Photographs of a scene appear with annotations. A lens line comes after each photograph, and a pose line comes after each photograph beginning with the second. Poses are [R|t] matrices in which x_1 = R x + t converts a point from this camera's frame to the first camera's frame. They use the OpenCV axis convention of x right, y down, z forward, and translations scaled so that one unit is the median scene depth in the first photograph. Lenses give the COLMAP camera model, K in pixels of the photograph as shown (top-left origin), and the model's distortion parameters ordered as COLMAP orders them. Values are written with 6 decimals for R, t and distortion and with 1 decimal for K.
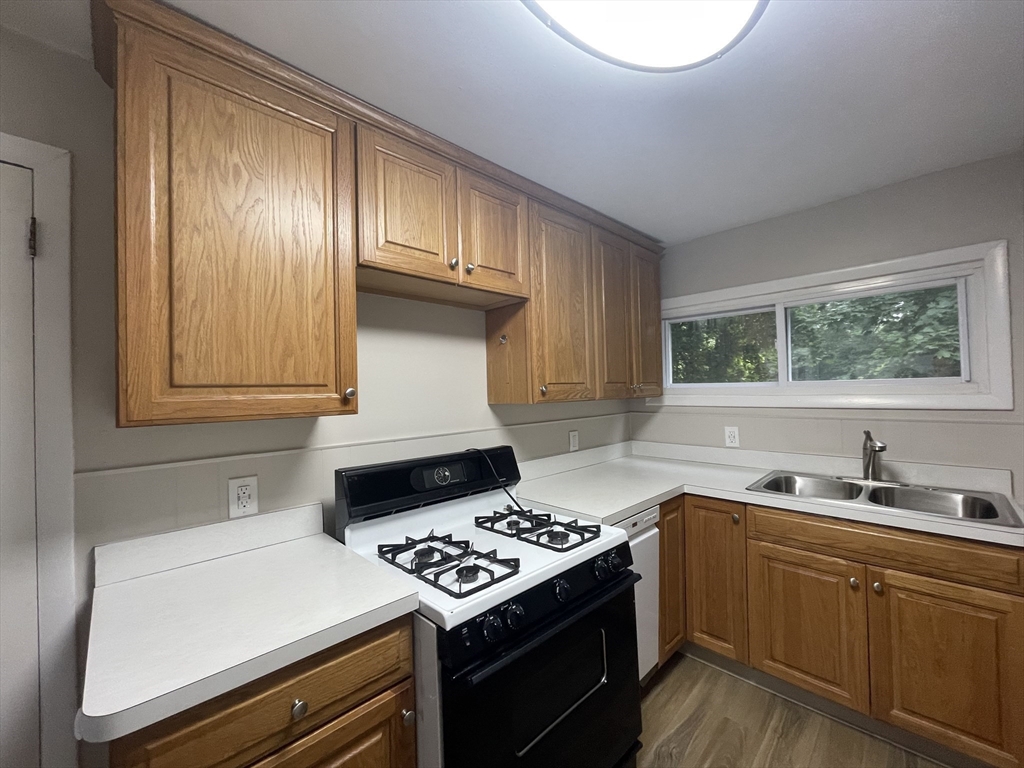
lens RADIAL K [[408.0, 0, 515.3], [0, 408.0, 383.3], [0, 0, 1]] dist [-0.000783, 0.000147]
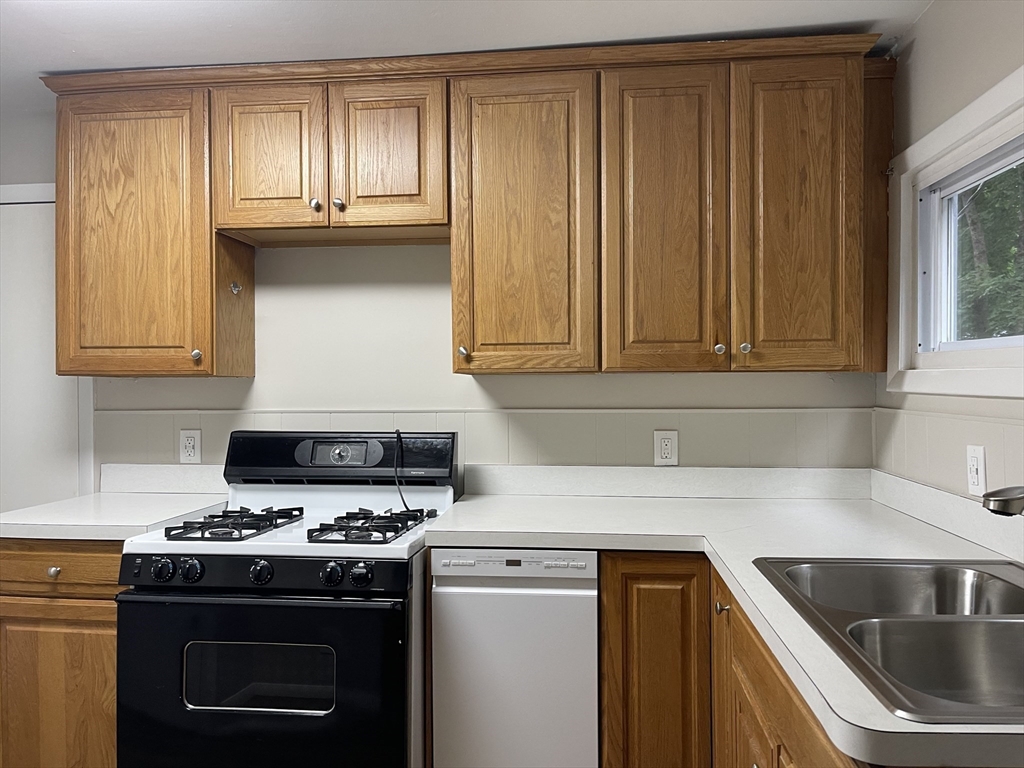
lens RADIAL K [[771.6, 0, 517.3], [0, 771.6, 389.8], [0, 0, 1]] dist [0.043708, -0.036166]
pose [[0.644444, 0.025955, -0.764211, 1.586724], [0.003102, 0.999327, 0.036557, 0.042833], [0.764645, -0.025929, 0.643930, 0.308005]]
